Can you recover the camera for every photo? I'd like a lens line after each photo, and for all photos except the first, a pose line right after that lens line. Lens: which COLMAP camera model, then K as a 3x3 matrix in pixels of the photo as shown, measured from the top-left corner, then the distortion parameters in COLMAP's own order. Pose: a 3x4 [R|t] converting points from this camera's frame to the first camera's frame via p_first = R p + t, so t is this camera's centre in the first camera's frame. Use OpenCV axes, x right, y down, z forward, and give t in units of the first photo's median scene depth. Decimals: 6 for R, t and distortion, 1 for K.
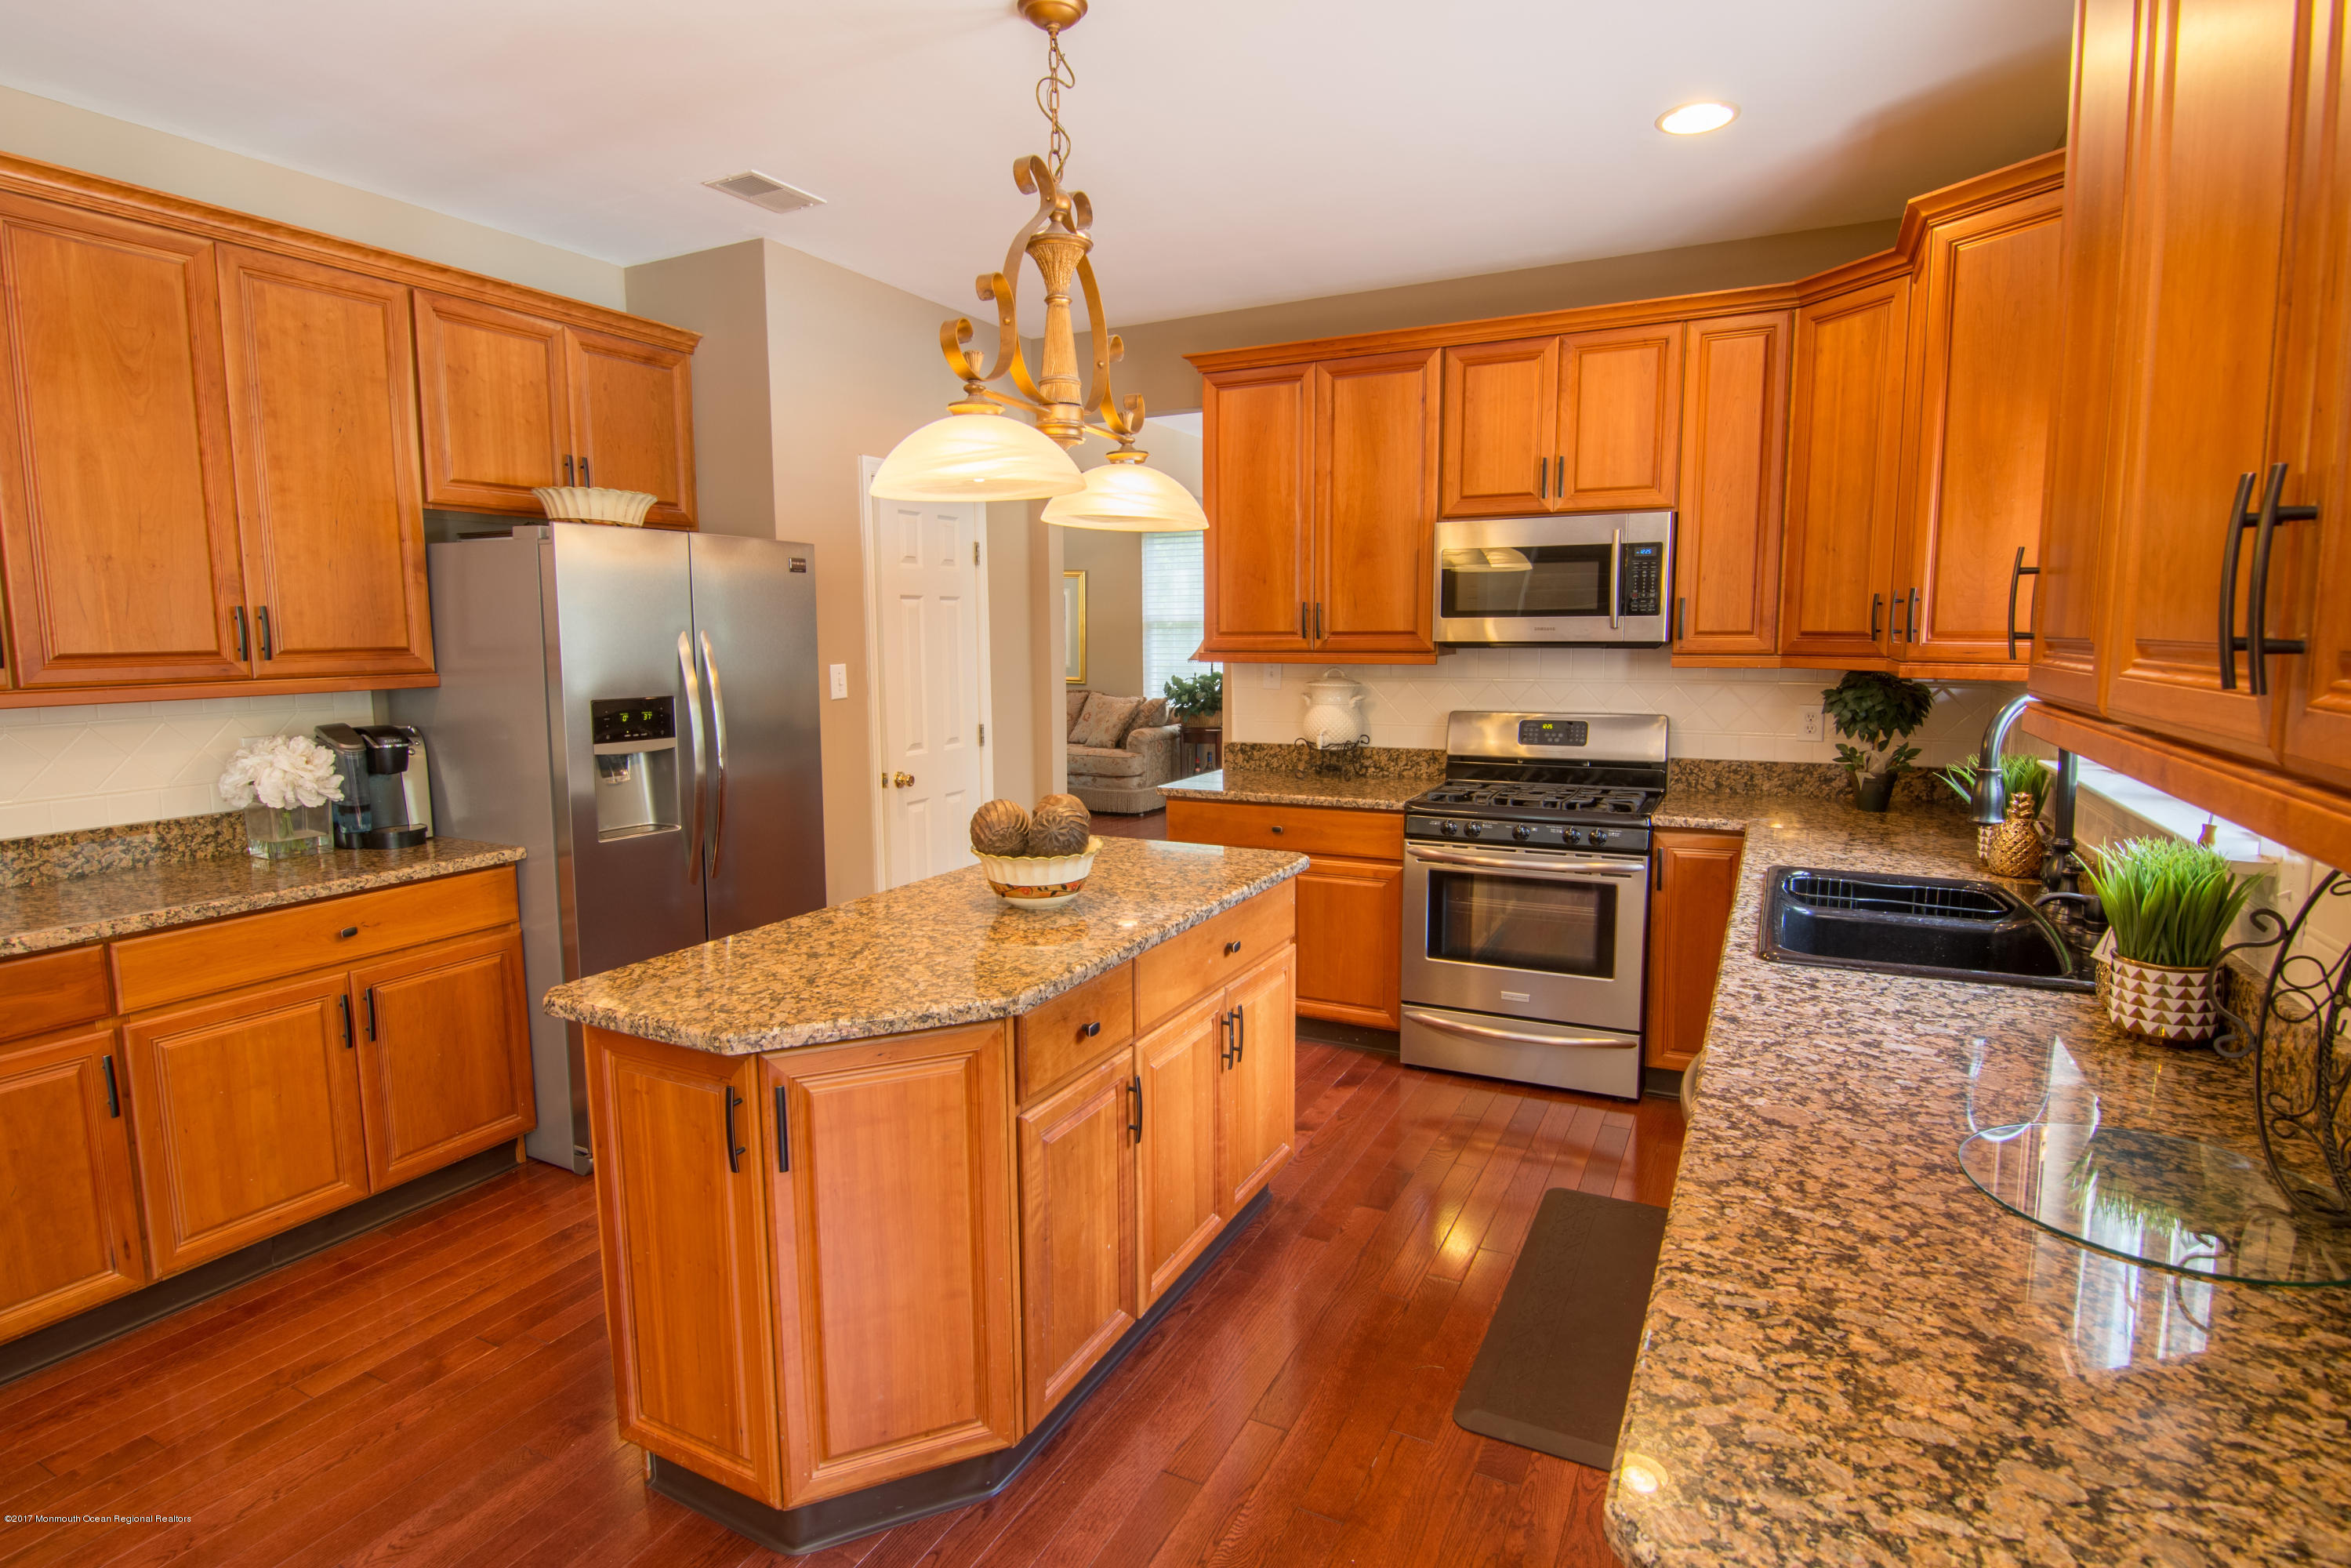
lens RADIAL K [[1178.9, 0, 1169.5], [0, 1178.9, 772.6], [0, 0, 1]] dist [-0.007134, -0.010807]
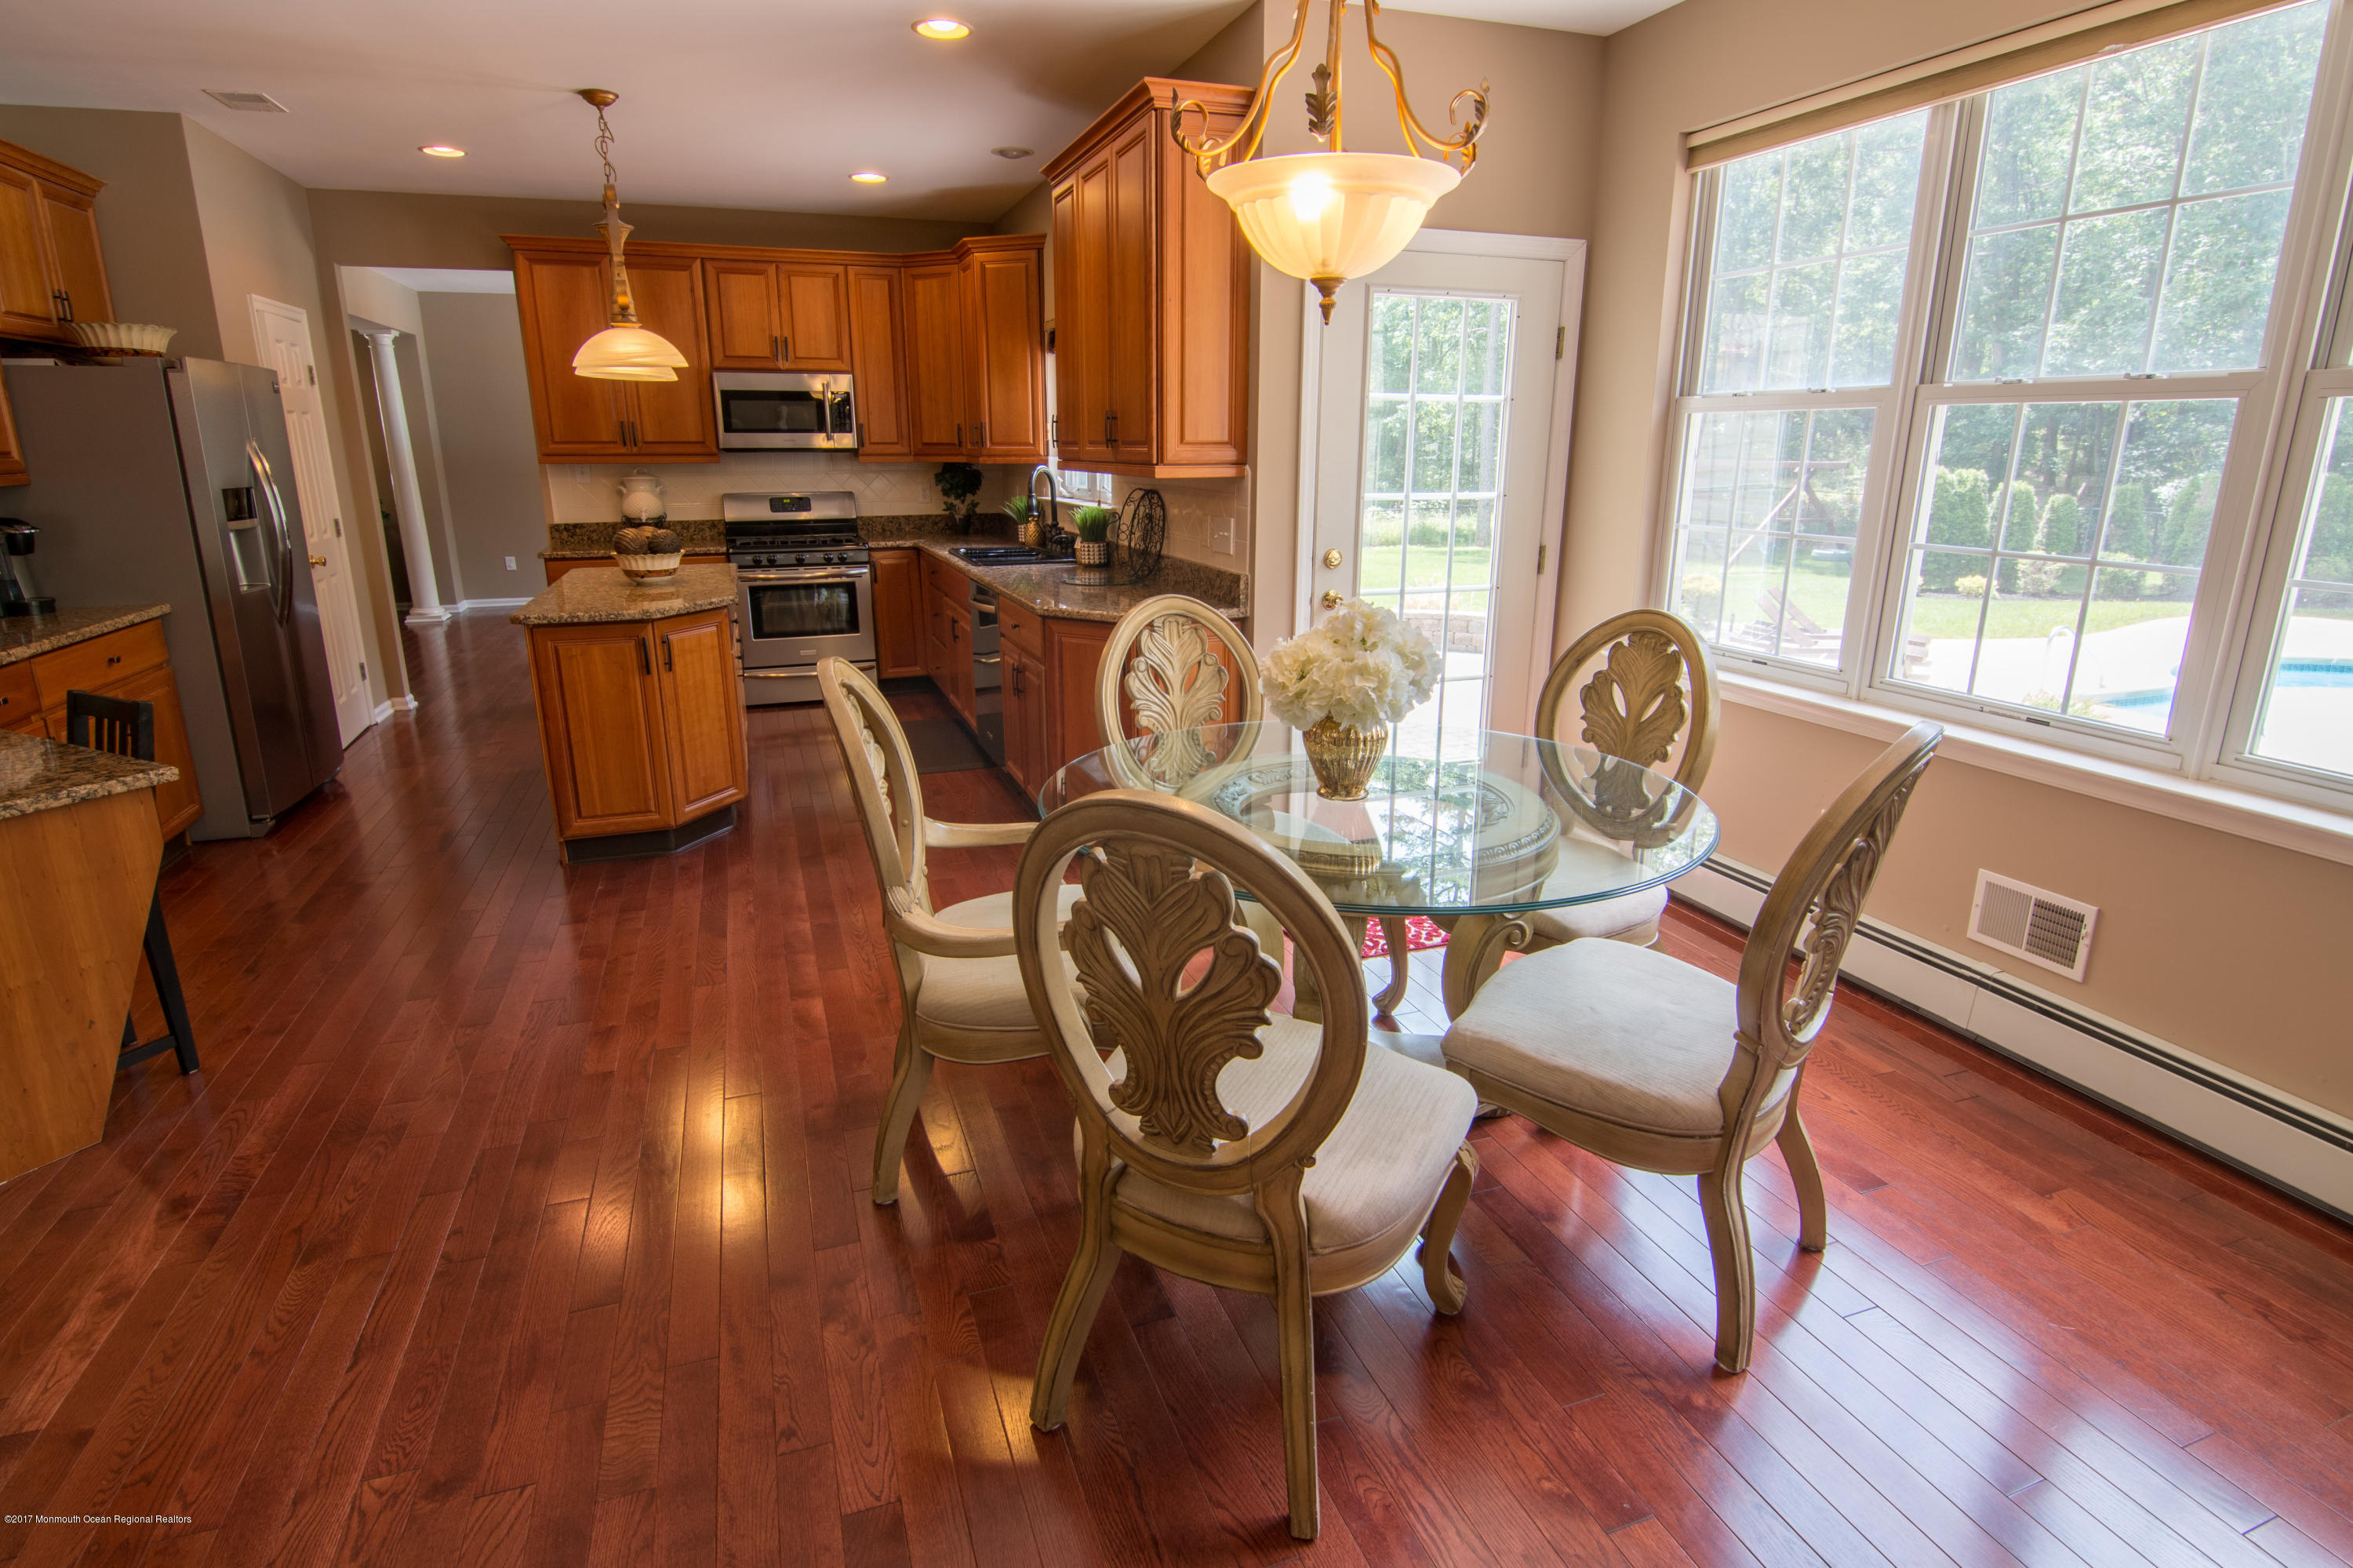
lens RADIAL K [[1179.9, 0, 1170.5], [0, 1179.9, 772.5], [0, 0, 1]] dist [-0.007134, -0.010807]
pose [[0.682093, -0.188753, 0.706485, -0.643601], [0.082138, 0.979775, 0.182466, 0.089685], [-0.726638, -0.066430, 0.683802, -0.647824]]
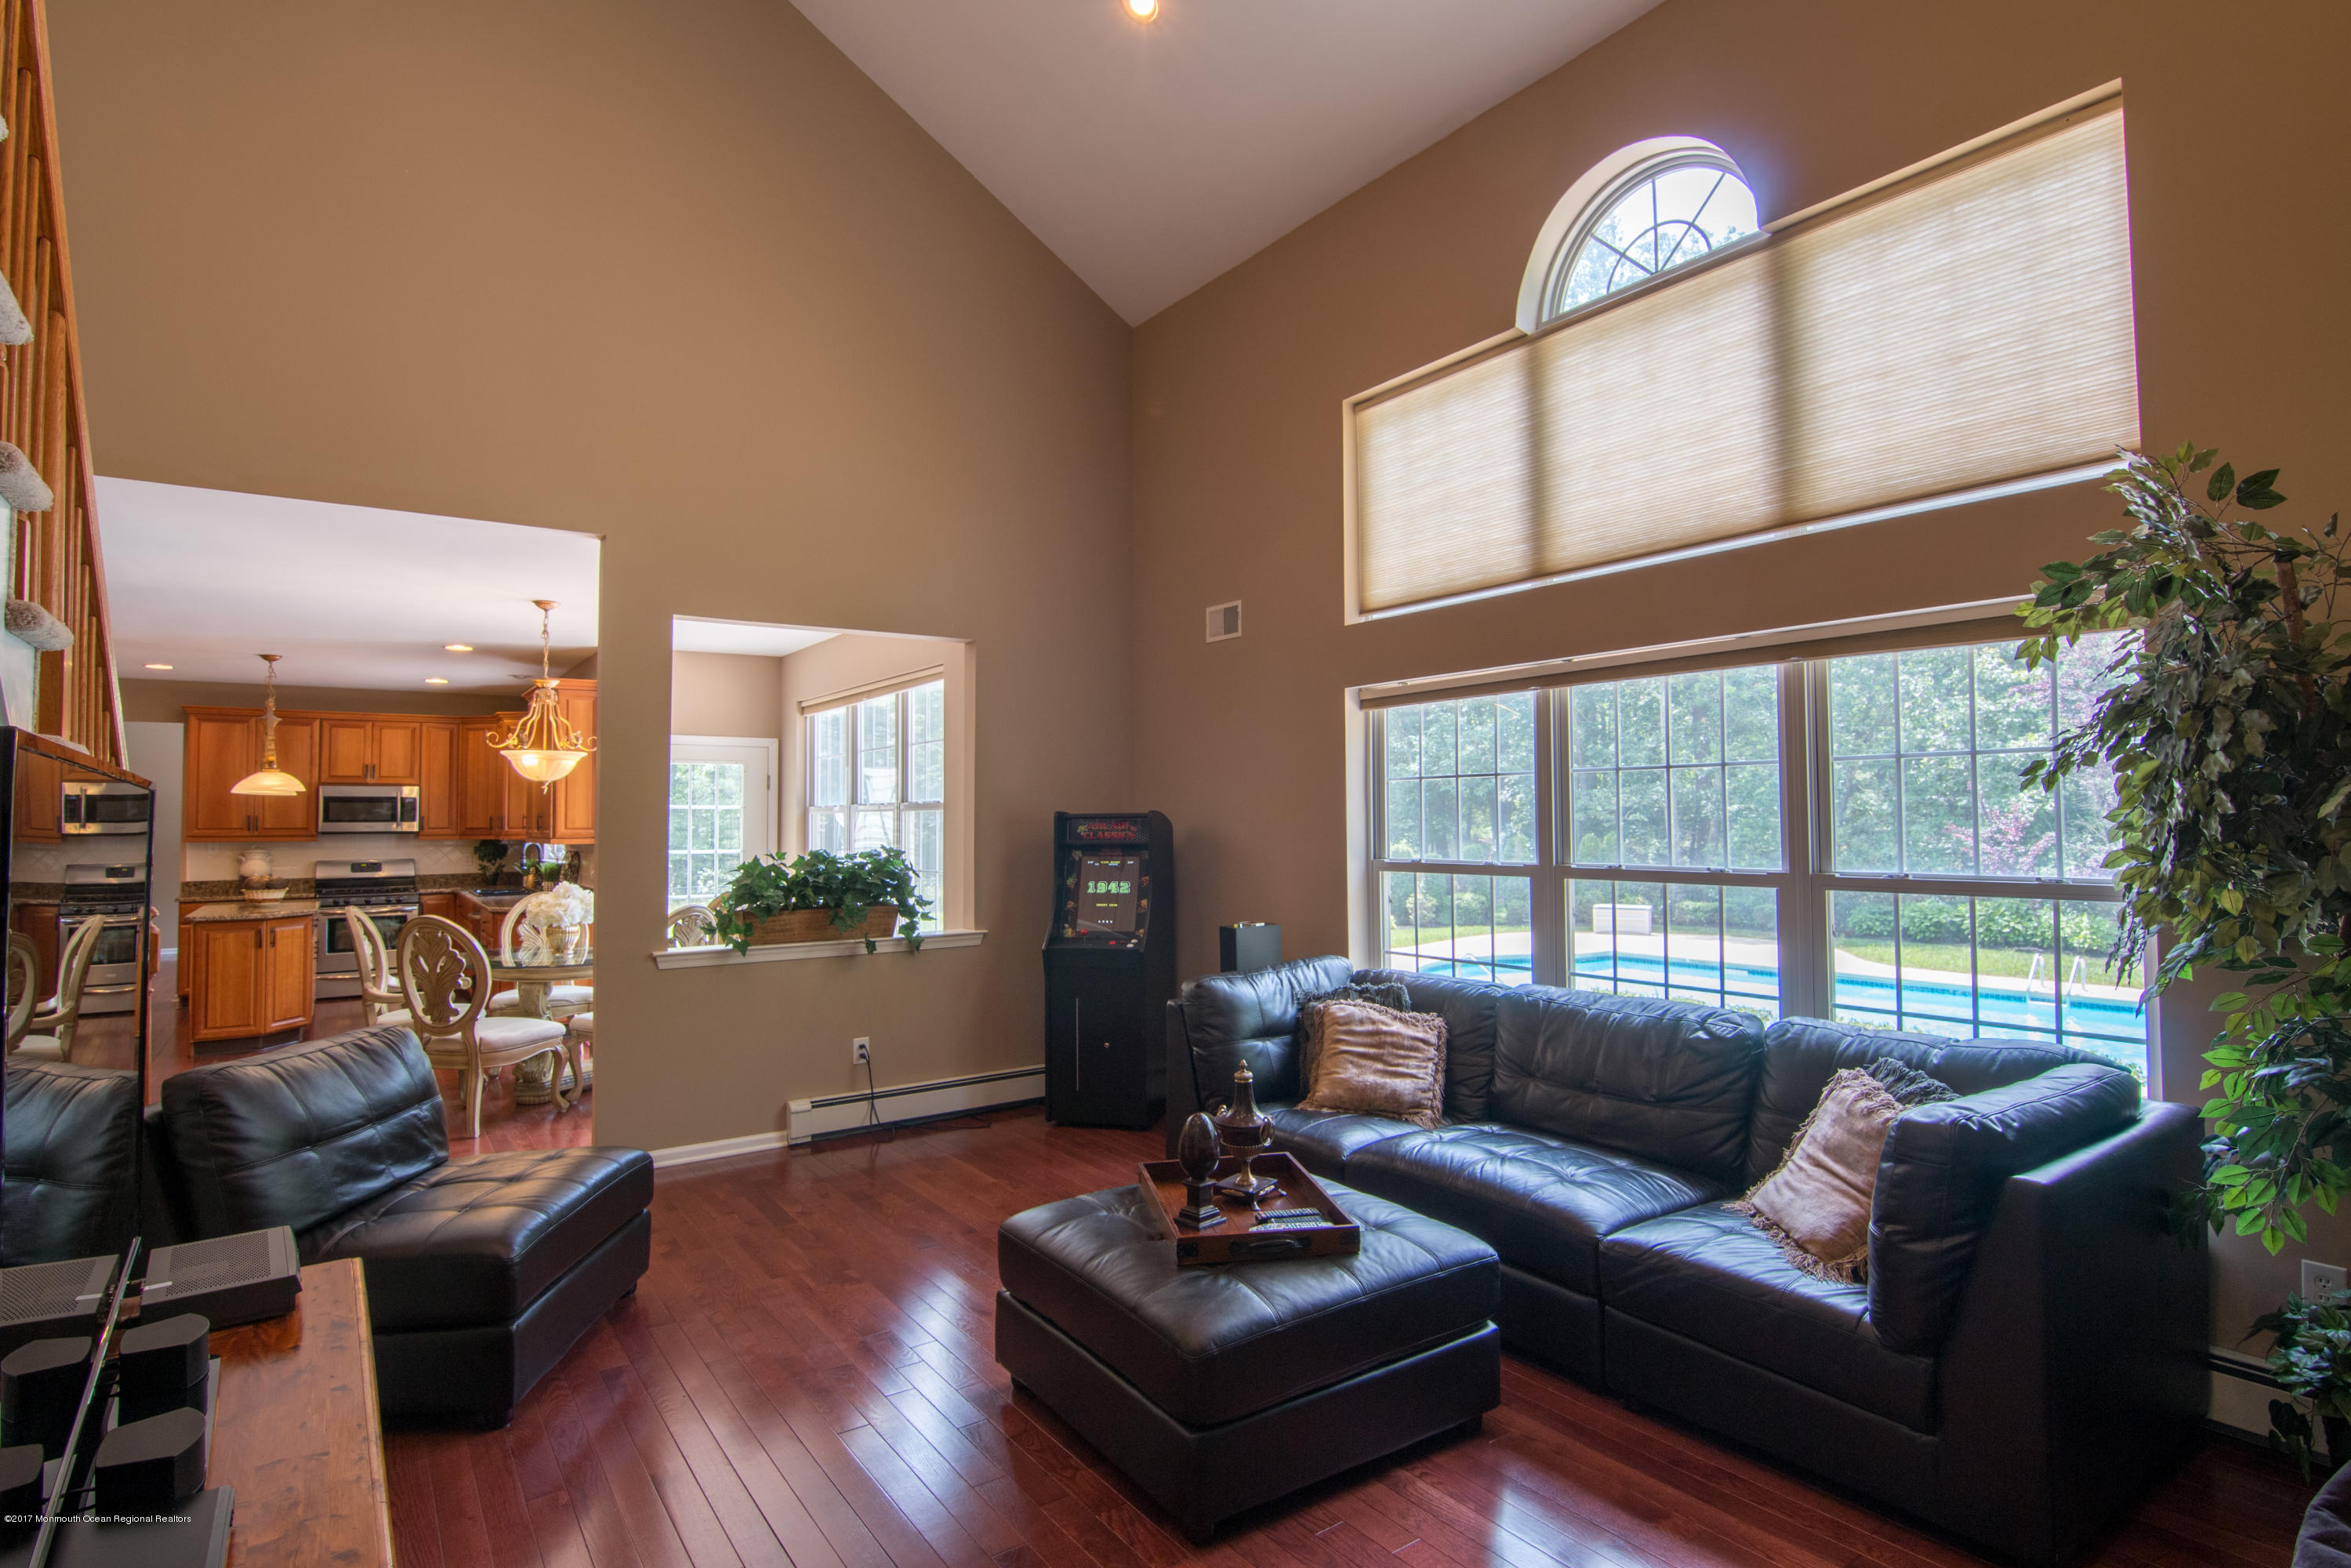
lens RADIAL K [[1178.9, 0, 1169.5], [0, 1178.9, 772.6], [0, 0, 1]] dist [-0.007134, -0.010807]
pose [[0.457030, 0.040739, 0.888518, -1.307244], [0.109385, 0.988793, -0.101601, 0.241729], [-0.882700, 0.143625, 0.447452, -1.945514]]
